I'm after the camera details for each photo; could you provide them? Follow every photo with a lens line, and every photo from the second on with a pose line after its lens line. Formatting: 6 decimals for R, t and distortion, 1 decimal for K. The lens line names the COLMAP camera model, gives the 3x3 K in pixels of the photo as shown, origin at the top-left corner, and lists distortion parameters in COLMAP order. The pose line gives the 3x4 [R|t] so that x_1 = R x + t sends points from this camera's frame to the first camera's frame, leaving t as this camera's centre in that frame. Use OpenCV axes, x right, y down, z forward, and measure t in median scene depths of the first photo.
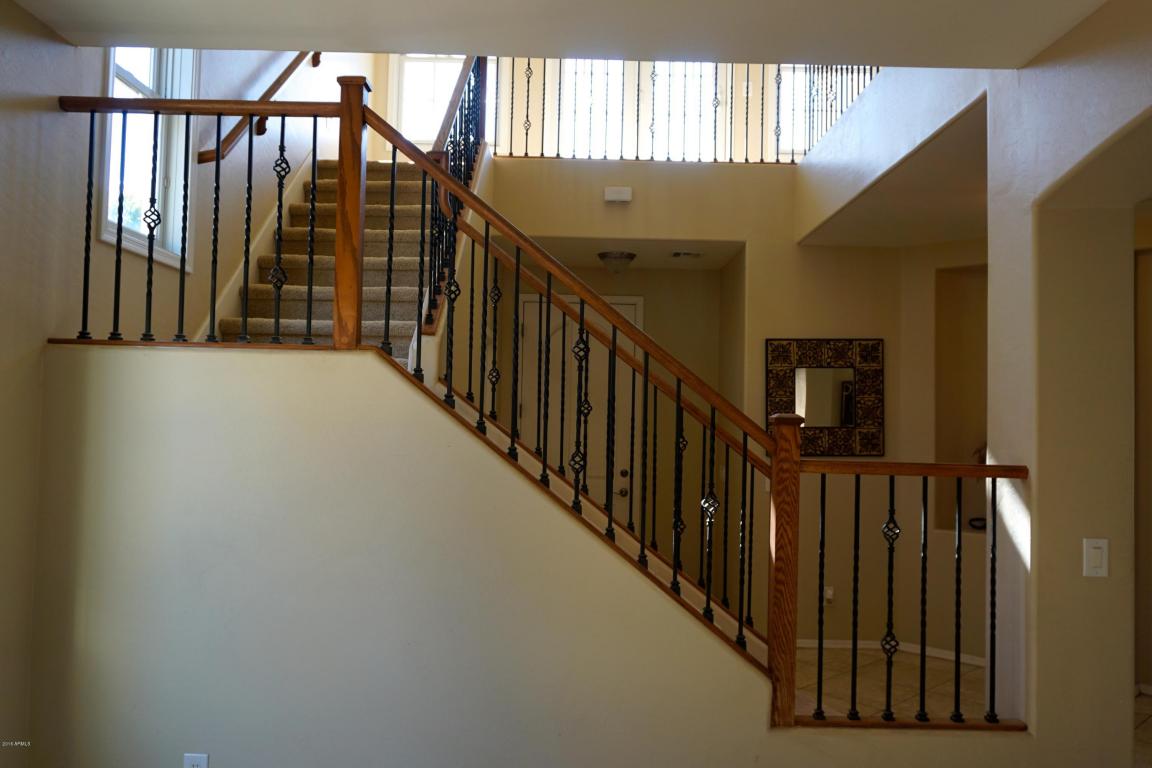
lens RADIAL K [[895.2, 0, 576.0], [0, 895.2, 384.0], [0, 0, 1]] dist [-0.042790, 0.089320]
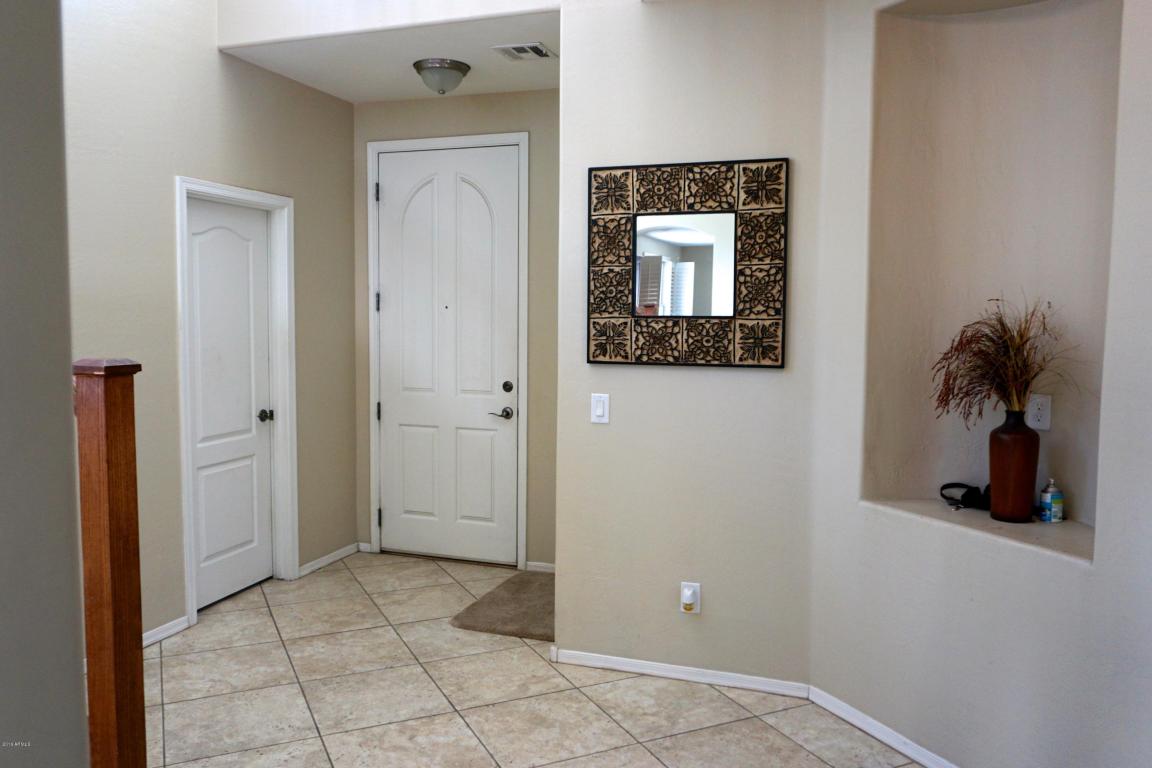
lens RADIAL K [[895.2, 0, 576.0], [0, 895.2, 384.0], [0, 0, 1]] dist [-0.042790, 0.089320]
pose [[0.944314, 0.029899, -0.327684, 0.405816], [0.002699, 0.995126, 0.098576, 0.034473], [0.329034, -0.093971, 0.939631, 0.421904]]
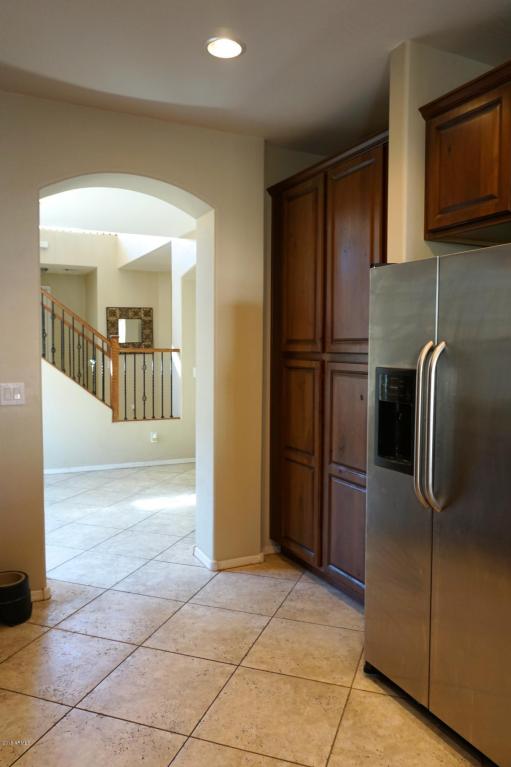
lens RADIAL K [[596.0, 0, 255.5], [0, 596.0, 383.5], [0, 0, 1]] dist [-0.042790, 0.089320]
pose [[0.896558, -0.044829, 0.440652, -0.155056], [-0.000233, 0.994817, 0.101680, -0.007801], [-0.442926, -0.091265, 0.891901, -0.683077]]
